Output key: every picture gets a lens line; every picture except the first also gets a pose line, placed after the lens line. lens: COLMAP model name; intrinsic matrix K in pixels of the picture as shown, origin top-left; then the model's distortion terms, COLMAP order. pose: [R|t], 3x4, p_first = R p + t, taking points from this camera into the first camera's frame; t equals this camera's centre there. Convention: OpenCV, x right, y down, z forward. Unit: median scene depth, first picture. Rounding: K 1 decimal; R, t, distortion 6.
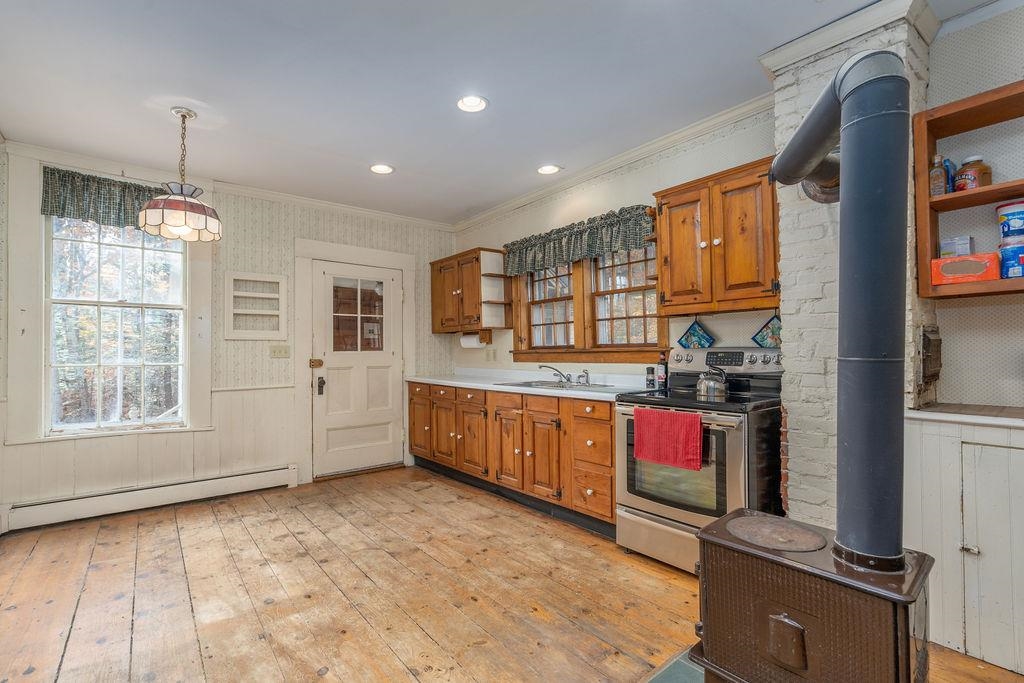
lens RADIAL K [[468.5, 0, 510.4], [0, 468.5, 343.5], [0, 0, 1]] dist [-0.001622, 0.000145]
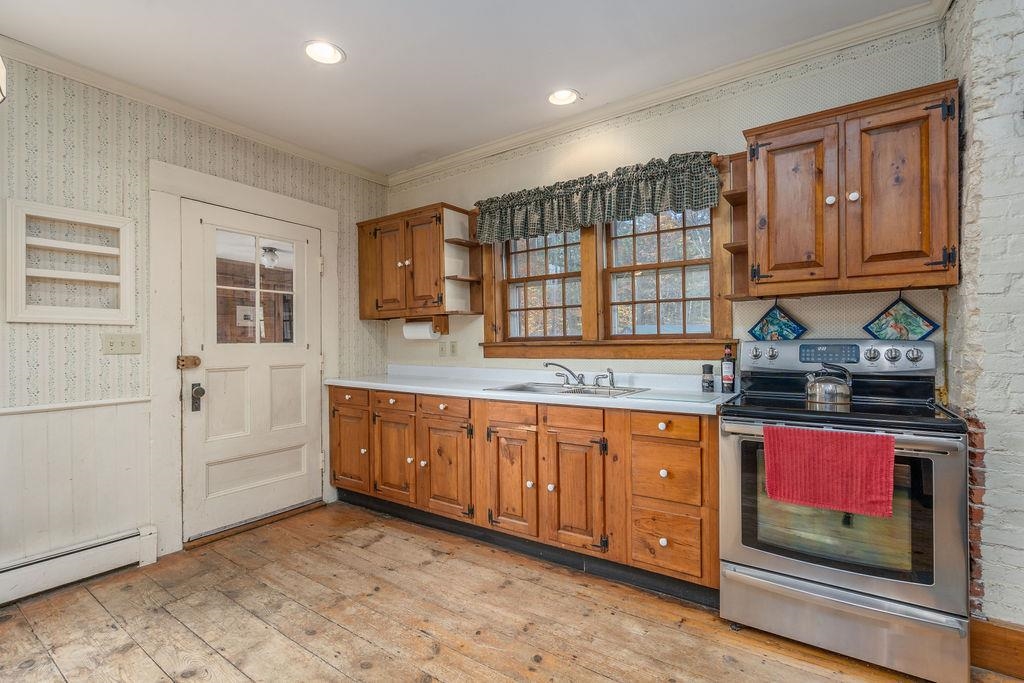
lens RADIAL K [[464.0, 0, 511.3], [0, 464.0, 343.1], [0, 0, 1]] dist [-0.003077, 0.000293]
pose [[0.958014, 0.002177, 0.286714, -0.210270], [-0.006225, 0.999893, 0.013210, 0.006216], [-0.286654, -0.014440, 0.957925, 0.327365]]
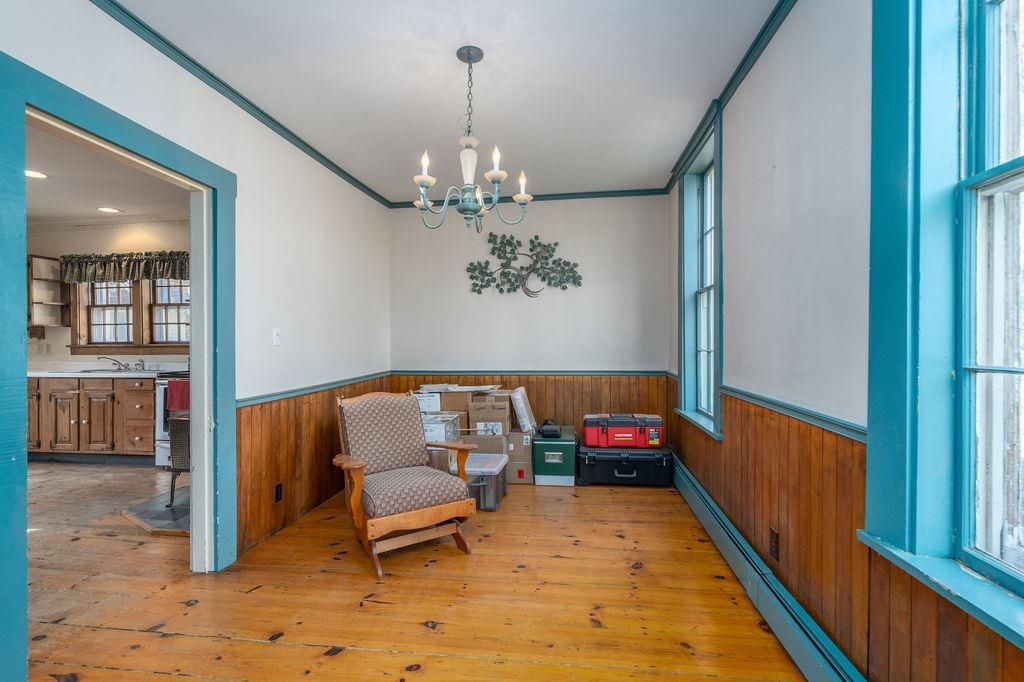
lens RADIAL K [[464.0, 0, 511.3], [0, 464.0, 342.6], [0, 0, 1]] dist [-0.003077, 0.000293]
pose [[0.721661, 0.012082, 0.692141, 0.000043], [-0.017368, 0.999849, 0.000655, -0.014711], [-0.692029, -0.012494, 0.721762, -0.767674]]
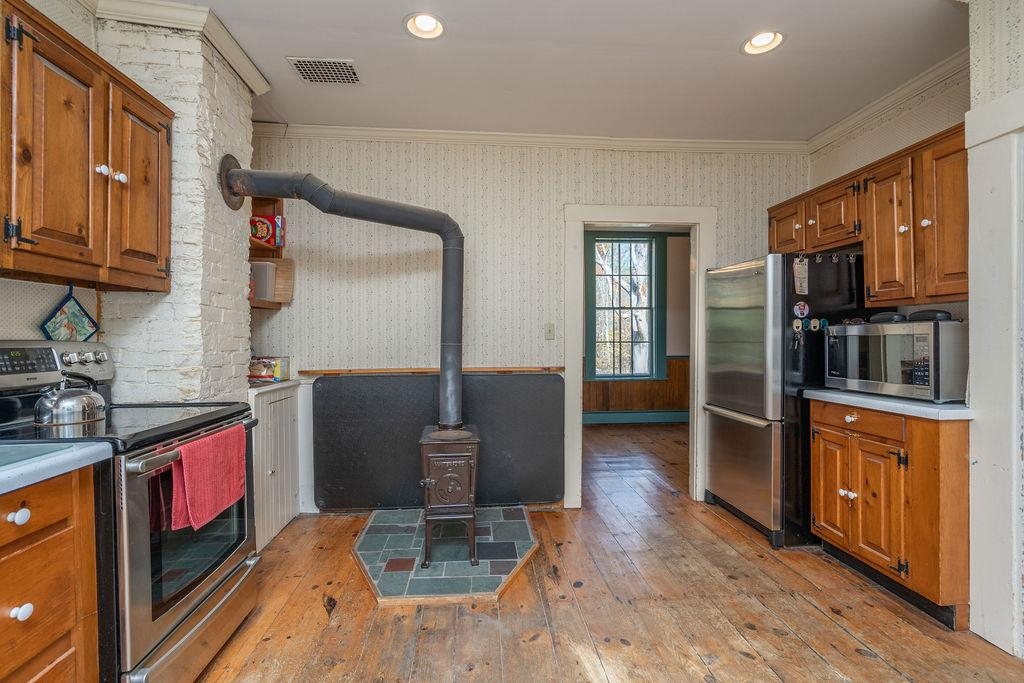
lens RADIAL K [[464.0, 0, 511.3], [0, 464.0, 343.1], [0, 0, 1]] dist [-0.003077, 0.000293]
pose [[-0.829209, 0.011250, 0.558826, -0.265431], [0.006710, 0.999926, -0.010175, 0.016581], [-0.558899, -0.004687, -0.829223, 0.893949]]
